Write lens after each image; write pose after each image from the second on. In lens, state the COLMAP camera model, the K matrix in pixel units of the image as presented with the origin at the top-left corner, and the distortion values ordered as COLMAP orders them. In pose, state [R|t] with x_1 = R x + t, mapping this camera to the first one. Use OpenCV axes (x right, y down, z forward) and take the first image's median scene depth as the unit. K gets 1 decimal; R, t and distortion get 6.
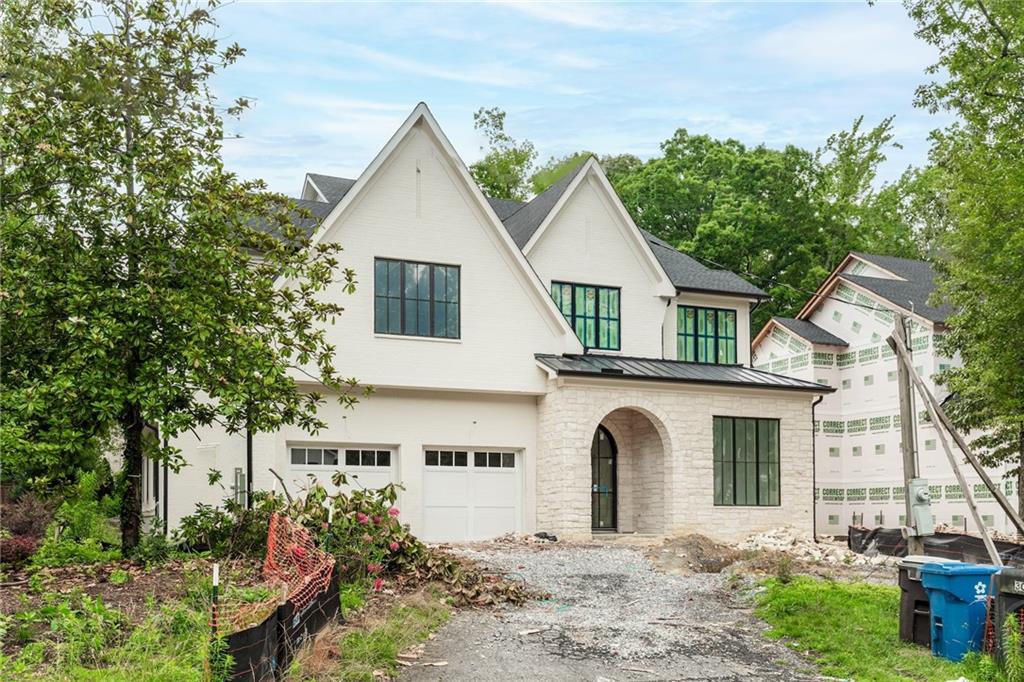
lens RADIAL K [[1051.2, 0, 512.3], [0, 1051.2, 340.4], [0, 0, 1]] dist [-0.015261, 0.000000]
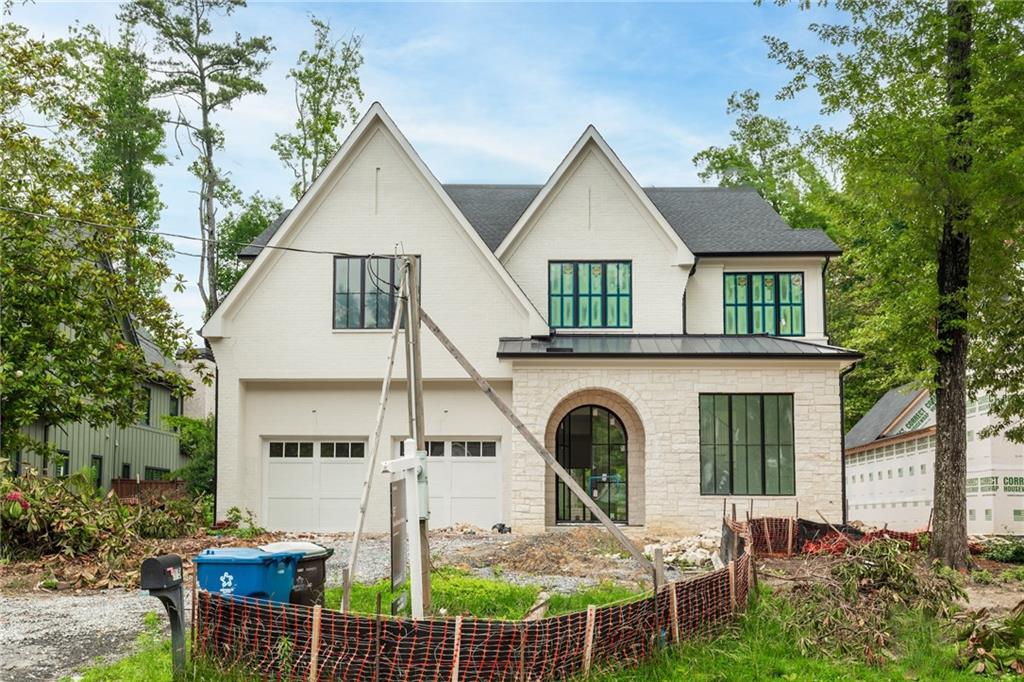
lens RADIAL K [[955.1, 0, 512.0], [0, 955.1, 341.3], [0, 0, 1]] dist [0.012848, 0.000000]
pose [[0.906822, -0.069778, -0.415697, 0.361190], [0.069576, 0.997454, -0.015655, 0.027803], [0.415731, -0.014726, 0.909368, 0.190144]]
